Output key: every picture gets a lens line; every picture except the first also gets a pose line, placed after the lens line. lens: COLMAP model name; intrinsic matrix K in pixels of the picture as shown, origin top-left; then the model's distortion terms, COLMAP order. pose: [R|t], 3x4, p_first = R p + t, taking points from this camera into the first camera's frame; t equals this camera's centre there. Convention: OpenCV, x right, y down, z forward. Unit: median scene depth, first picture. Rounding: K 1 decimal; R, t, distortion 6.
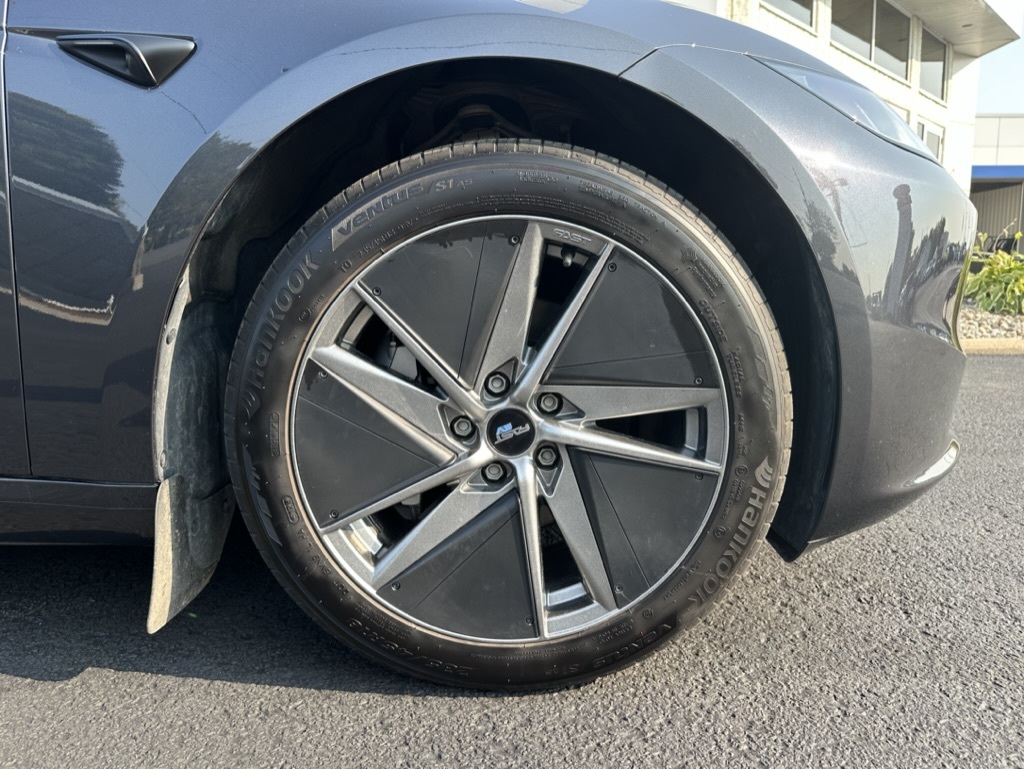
lens RADIAL K [[744.3, 0, 520.1], [0, 744.3, 388.9], [0, 0, 1]] dist [0.001290, -0.008949]
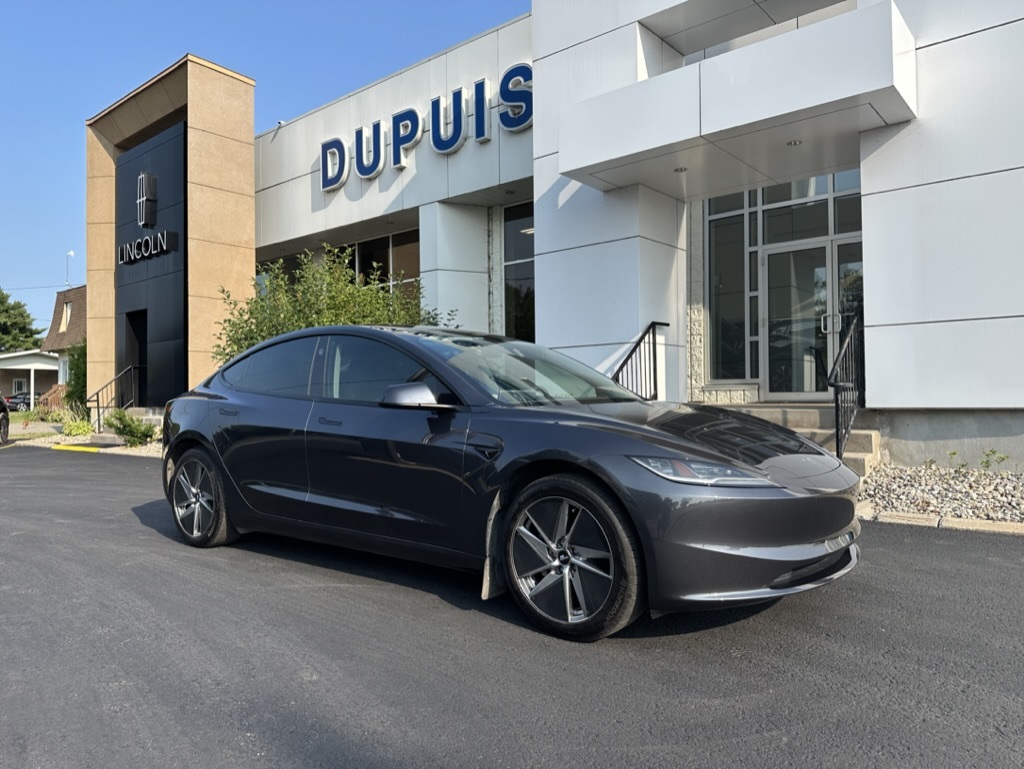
lens RADIAL K [[726.9, 0, 491.5], [0, 726.9, 382.2], [0, 0, 1]] dist [0.179284, -0.317439]
pose [[0.744946, -0.015515, -0.666944, 2.027776], [-0.090490, 0.988140, -0.124061, -0.293628], [0.660959, 0.152771, 0.734707, -1.863317]]
